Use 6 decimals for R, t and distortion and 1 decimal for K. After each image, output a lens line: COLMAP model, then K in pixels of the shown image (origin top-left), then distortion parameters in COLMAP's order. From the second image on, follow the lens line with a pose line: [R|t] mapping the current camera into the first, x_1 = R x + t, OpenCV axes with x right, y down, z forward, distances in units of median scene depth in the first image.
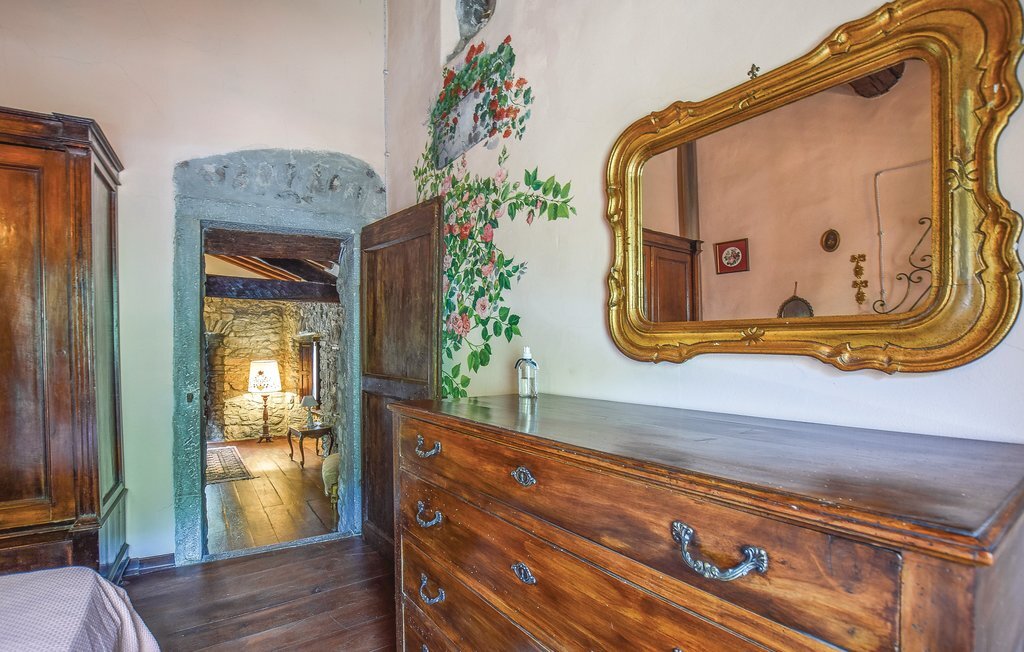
lens RADIAL K [[470.7, 0, 511.4], [0, 470.7, 349.9], [0, 0, 1]] dist [-0.022409, 0.001669]
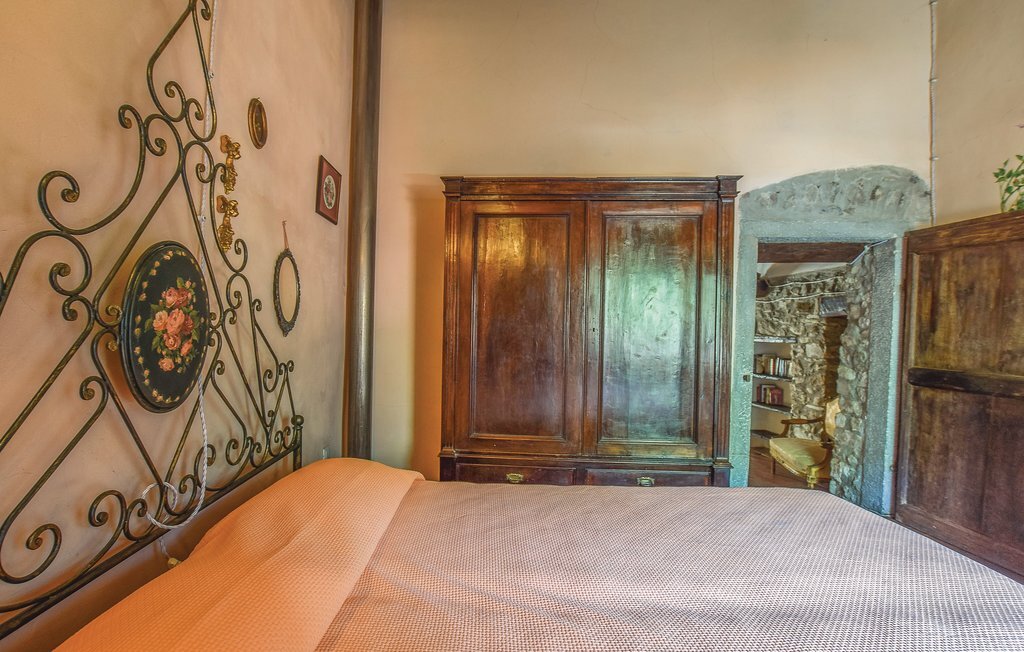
lens RADIAL K [[470.7, 0, 512.0], [0, 470.7, 335.3], [0, 0, 1]] dist [-0.022409, 0.001669]
pose [[0.824767, 0.024390, -0.564946, -0.469244], [-0.029081, 0.999577, 0.000698, 0.003517], [0.564724, 0.015854, 0.825128, -0.391387]]
